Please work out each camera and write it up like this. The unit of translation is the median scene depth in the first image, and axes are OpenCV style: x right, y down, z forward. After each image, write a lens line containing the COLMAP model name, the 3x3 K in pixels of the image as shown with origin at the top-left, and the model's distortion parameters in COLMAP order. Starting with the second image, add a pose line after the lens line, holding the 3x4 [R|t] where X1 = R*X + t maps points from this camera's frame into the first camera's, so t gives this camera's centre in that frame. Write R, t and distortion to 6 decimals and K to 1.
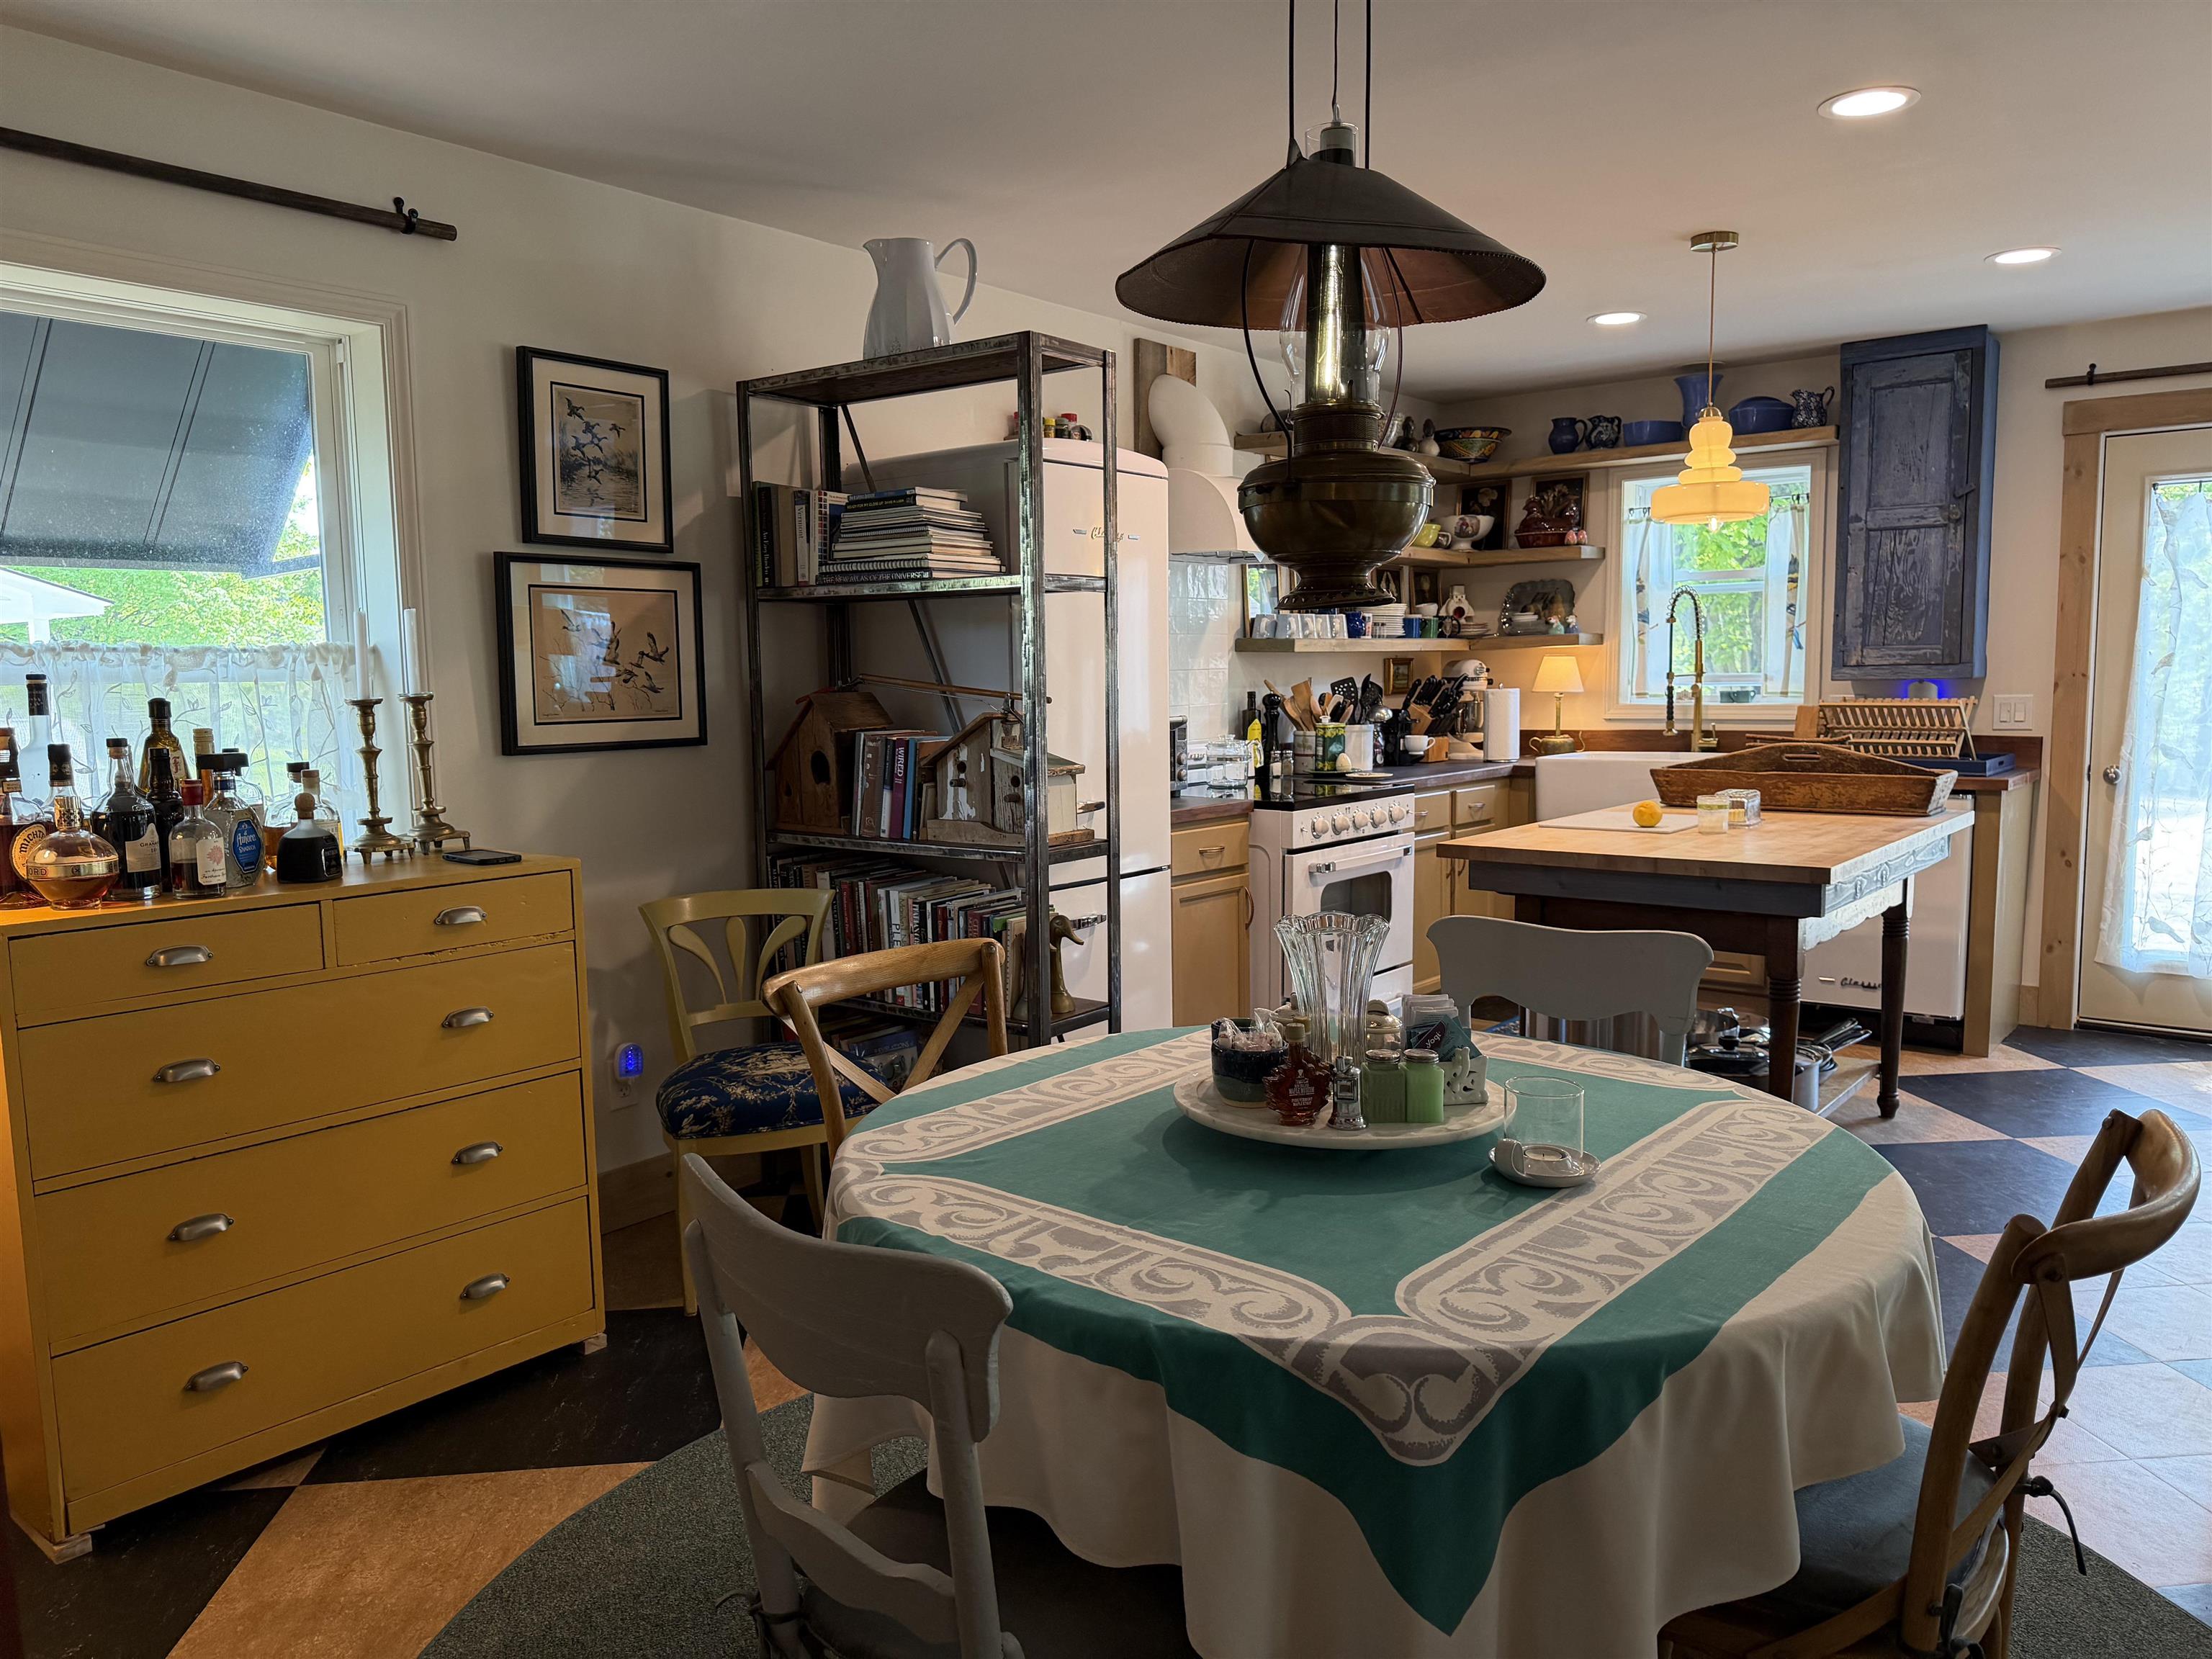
lens RADIAL K [[1555.8, 0, 1111.2], [0, 1555.8, 847.7], [0, 0, 1]] dist [0.077970, -0.099479]
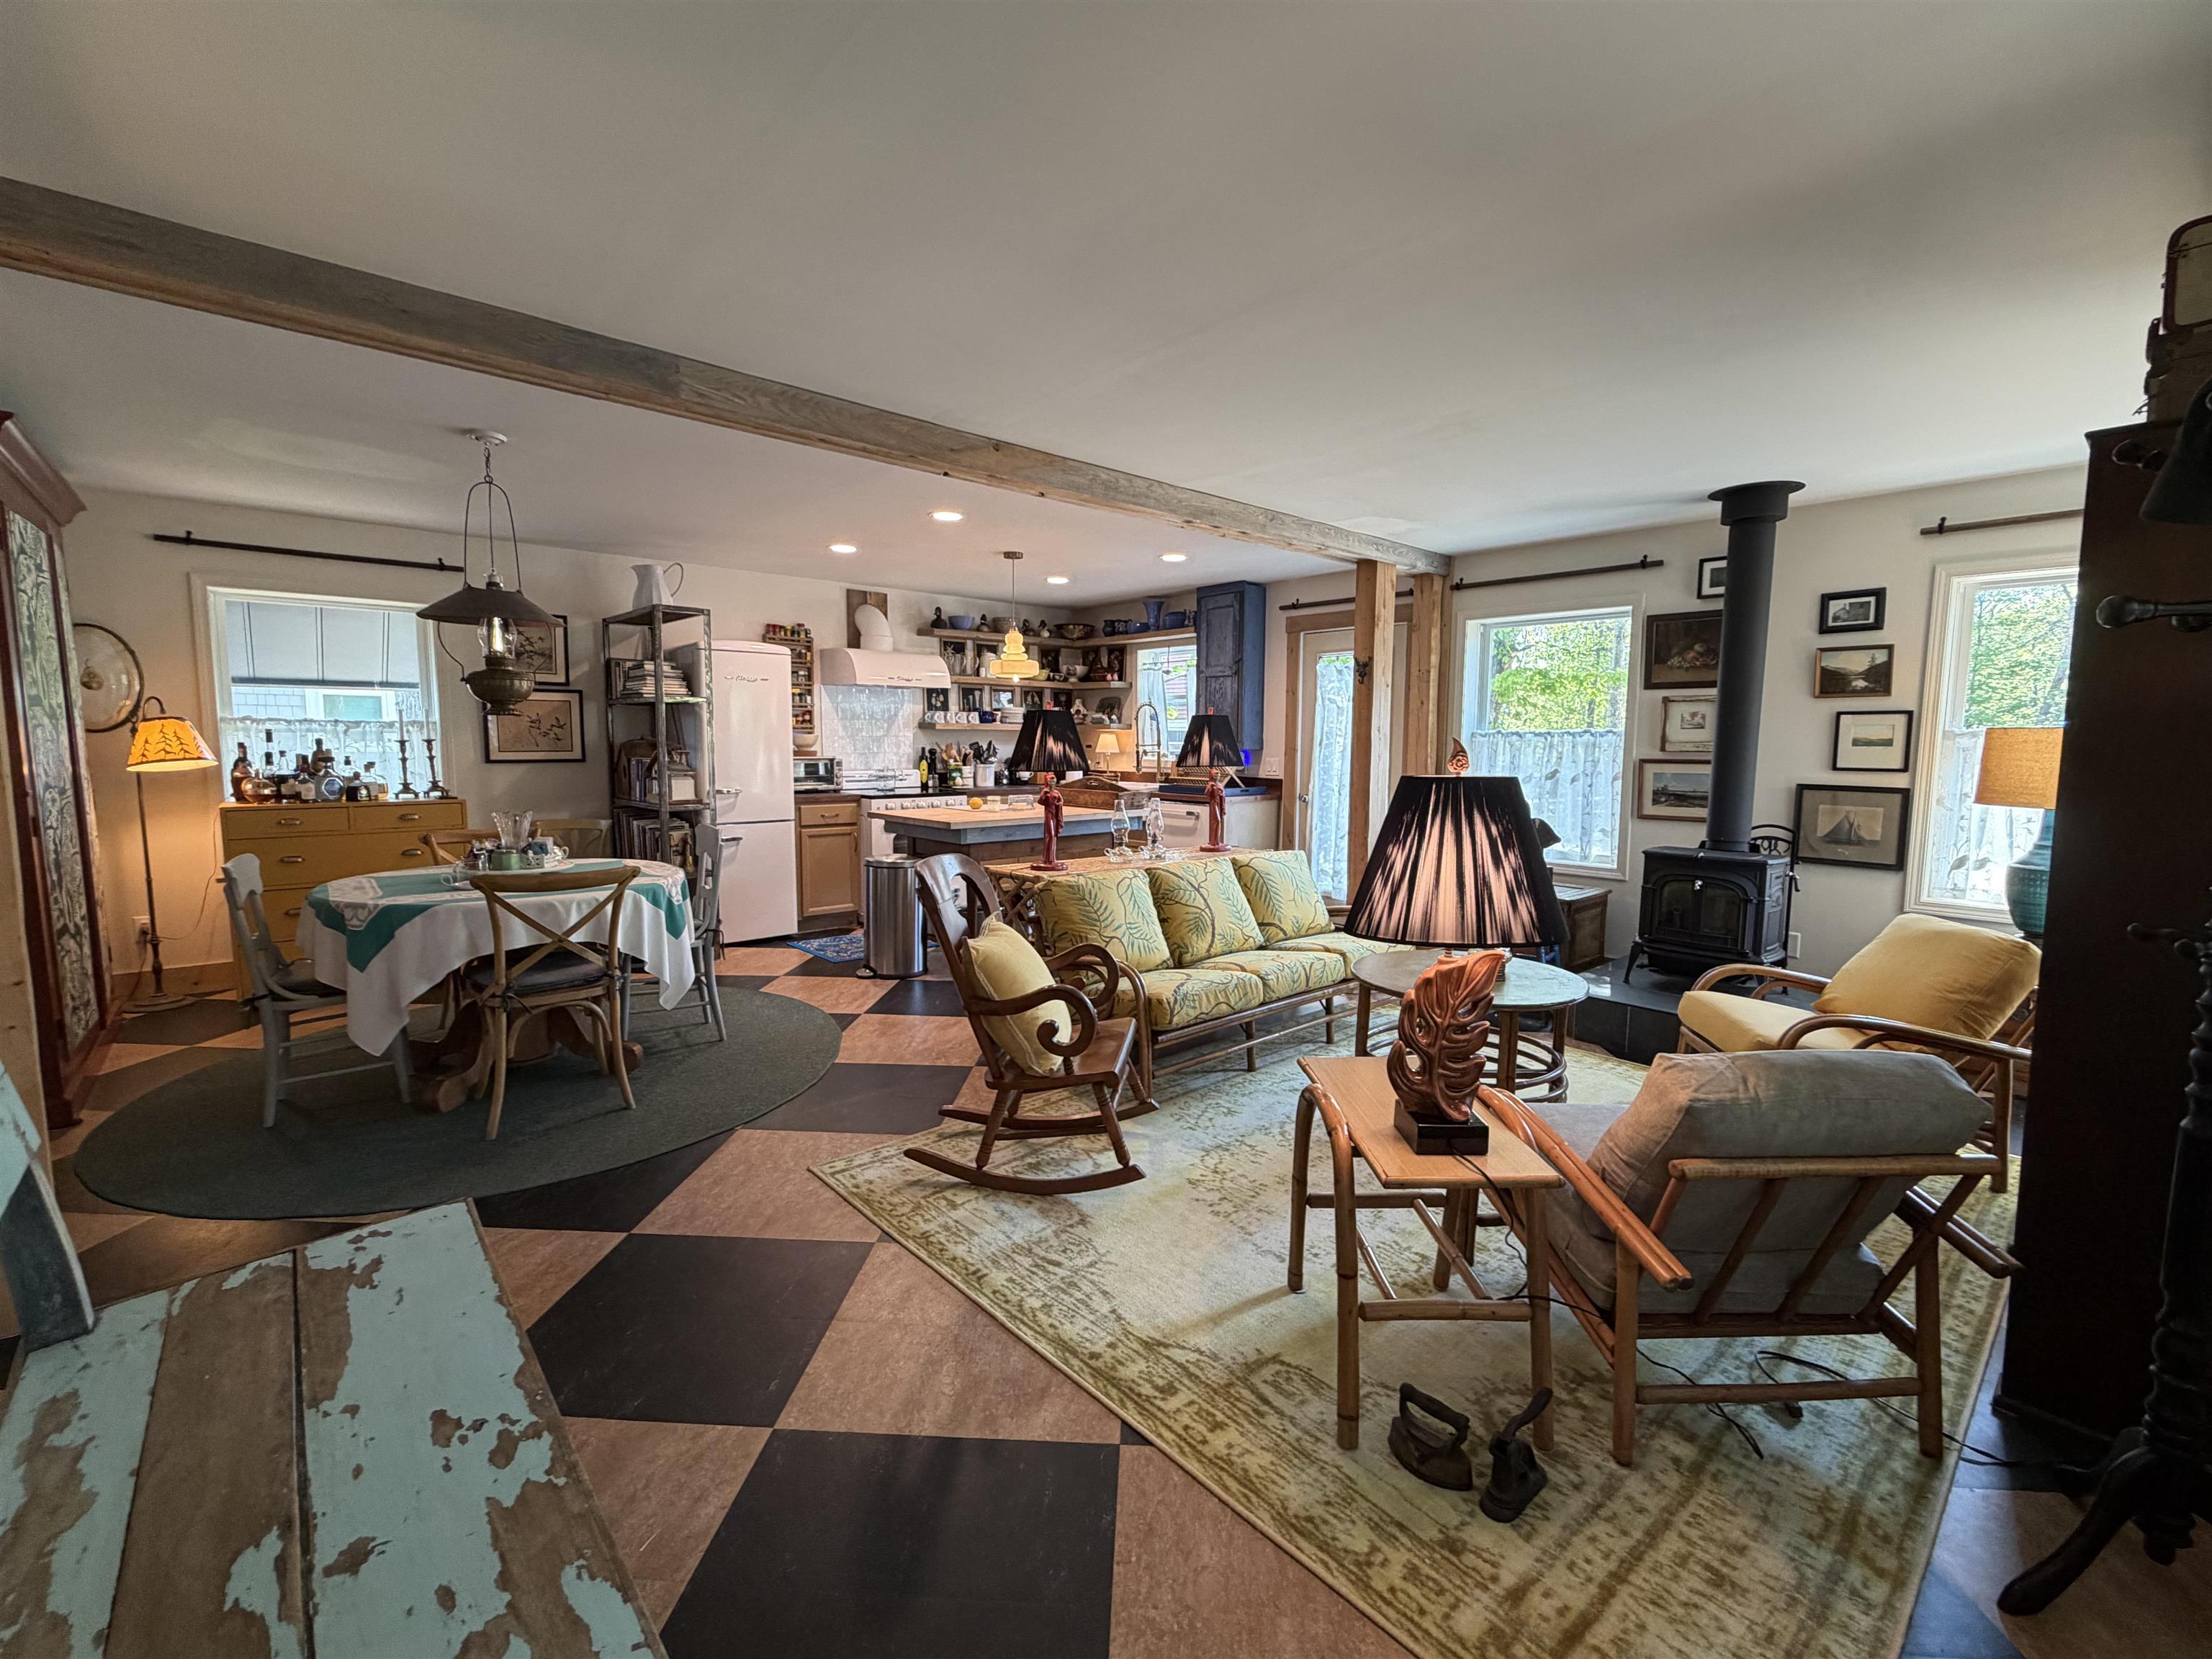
lens RADIAL K [[939.7, 0, 1102.8], [0, 939.7, 830.5], [0, 0, 1]] dist [0.000815, -0.000450]
pose [[0.985868, 0.036421, -0.163517, 0.585312], [-0.038819, 0.999180, -0.011493, 0.021284], [0.162965, 0.017678, 0.986473, -0.253524]]
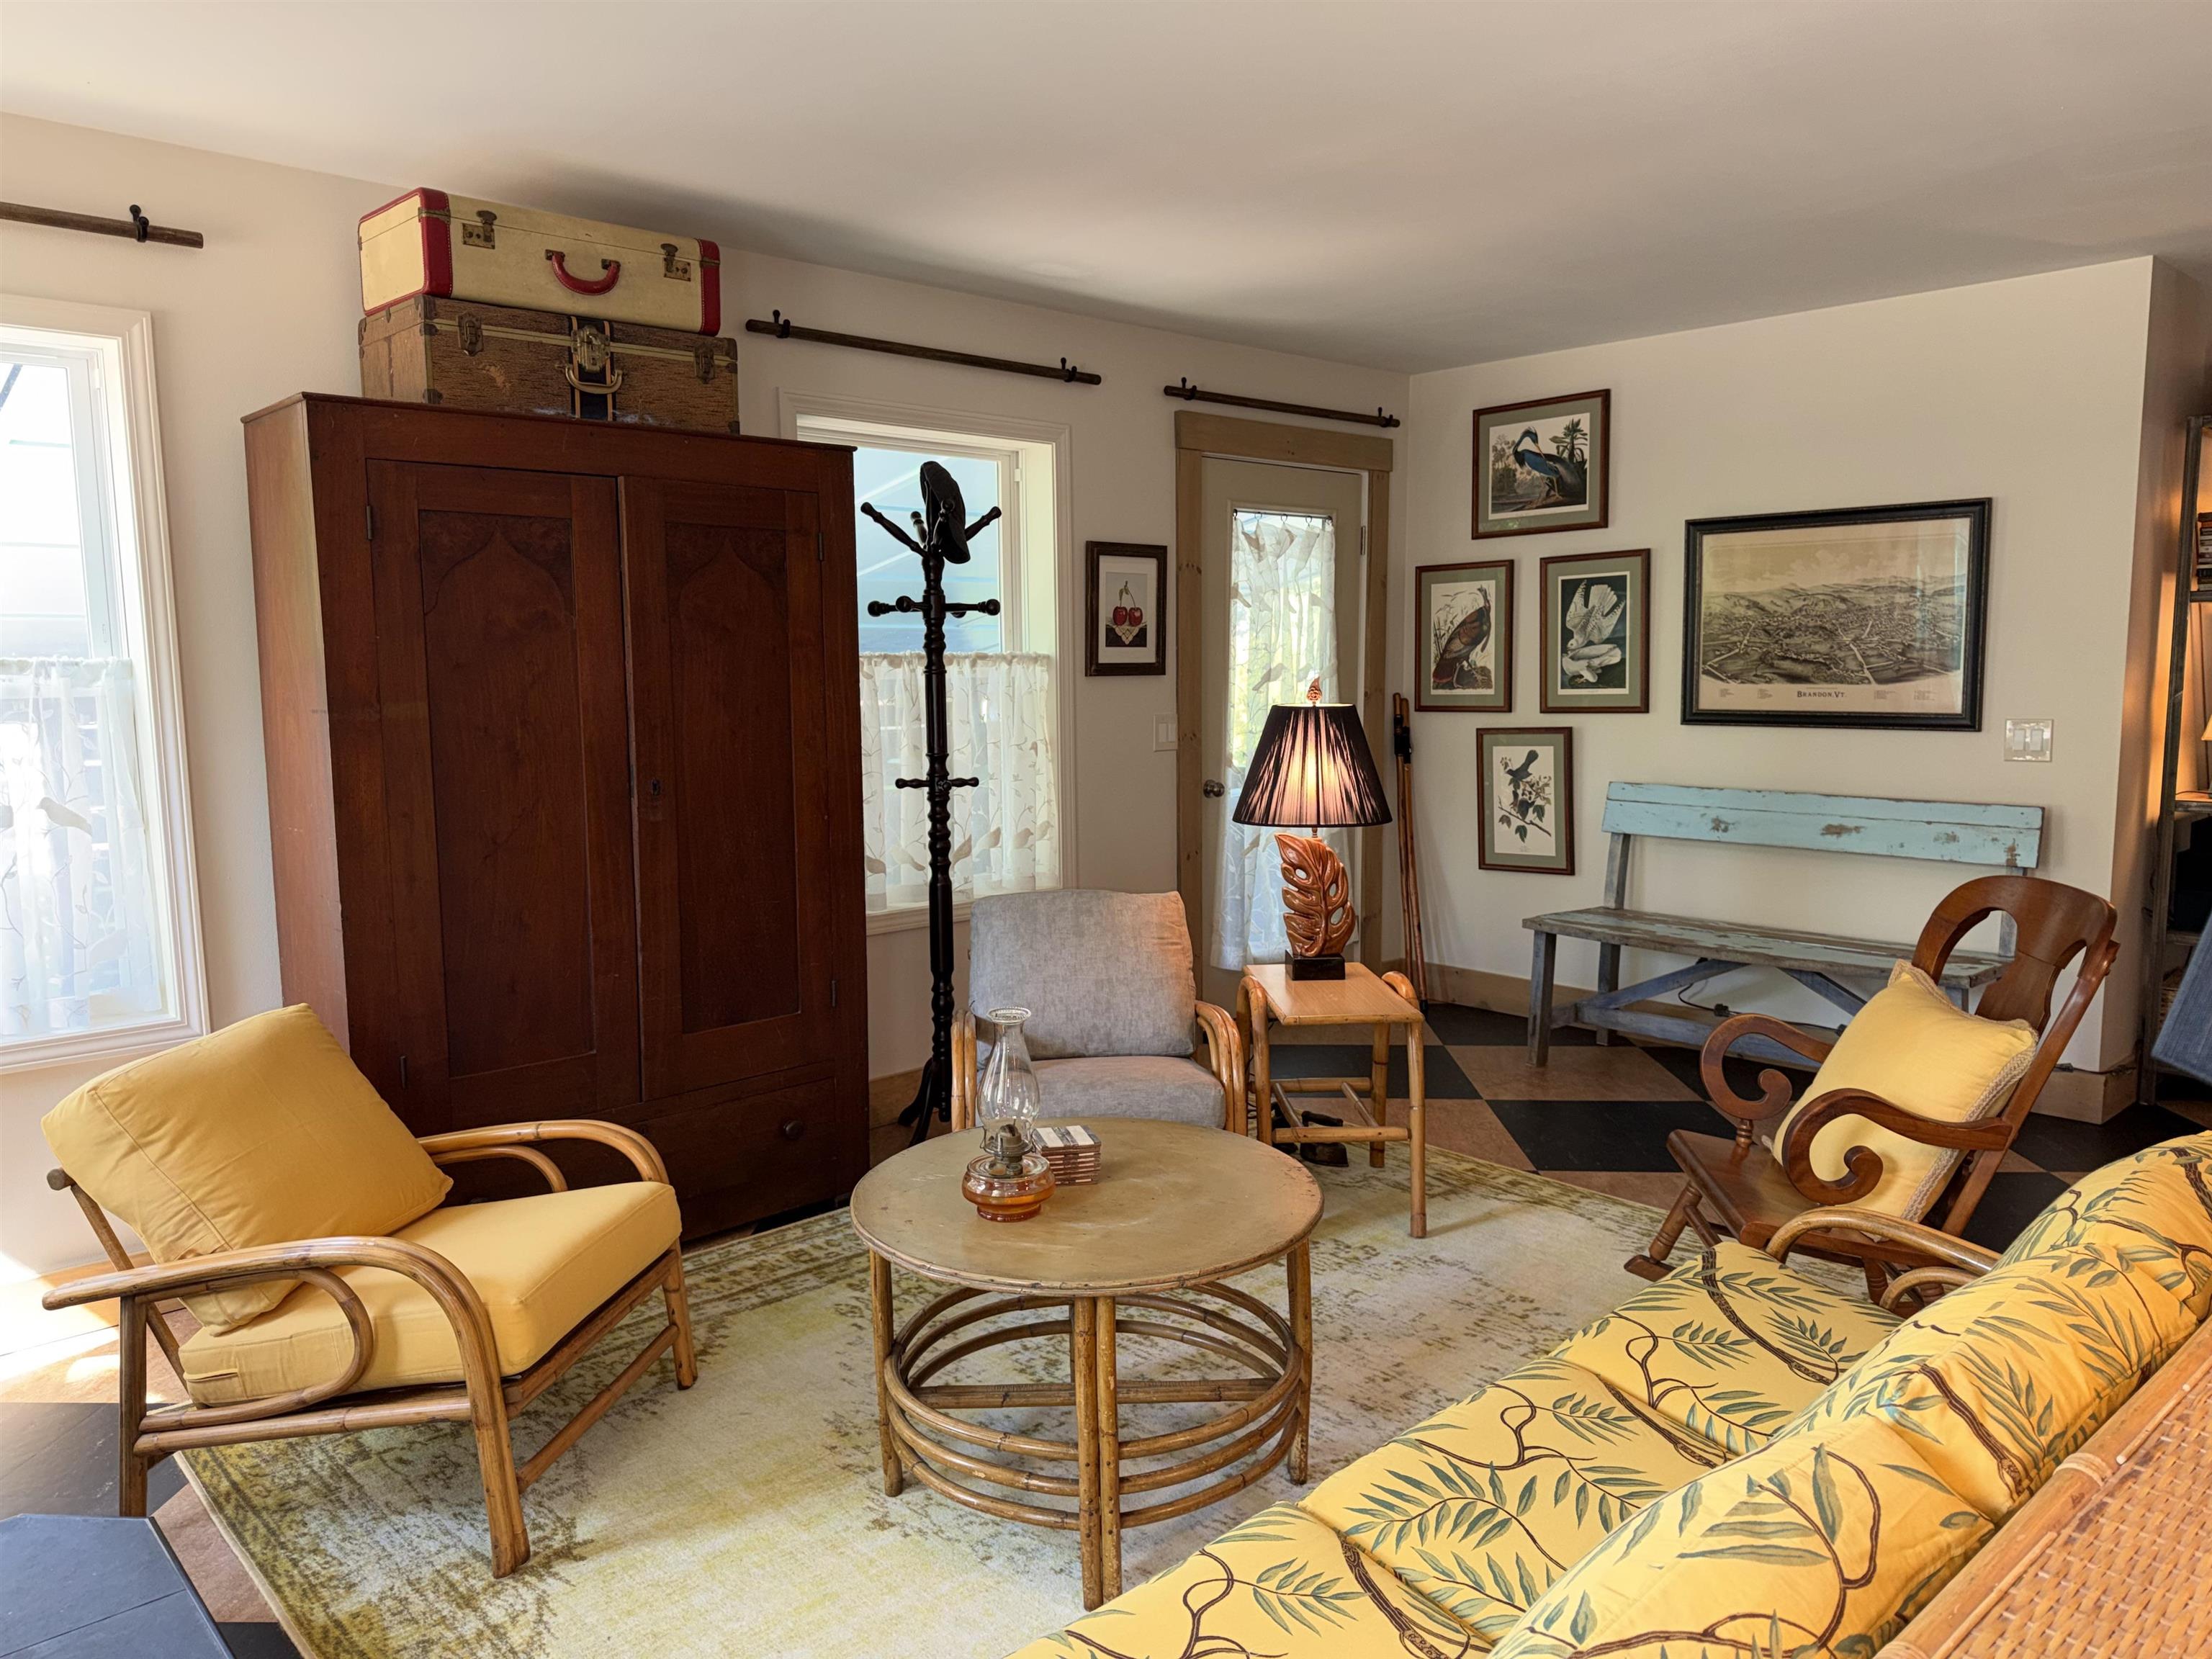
lens RADIAL K [[1555.8, 0, 1090.0], [0, 1555.8, 857.6], [0, 0, 1]] dist [0.077970, -0.099479]
pose [[-0.988693, 0.004716, 0.149880, 0.647858], [0.040461, 0.970824, 0.236353, -0.113314], [-0.144392, 0.239745, -0.960038, 0.821867]]
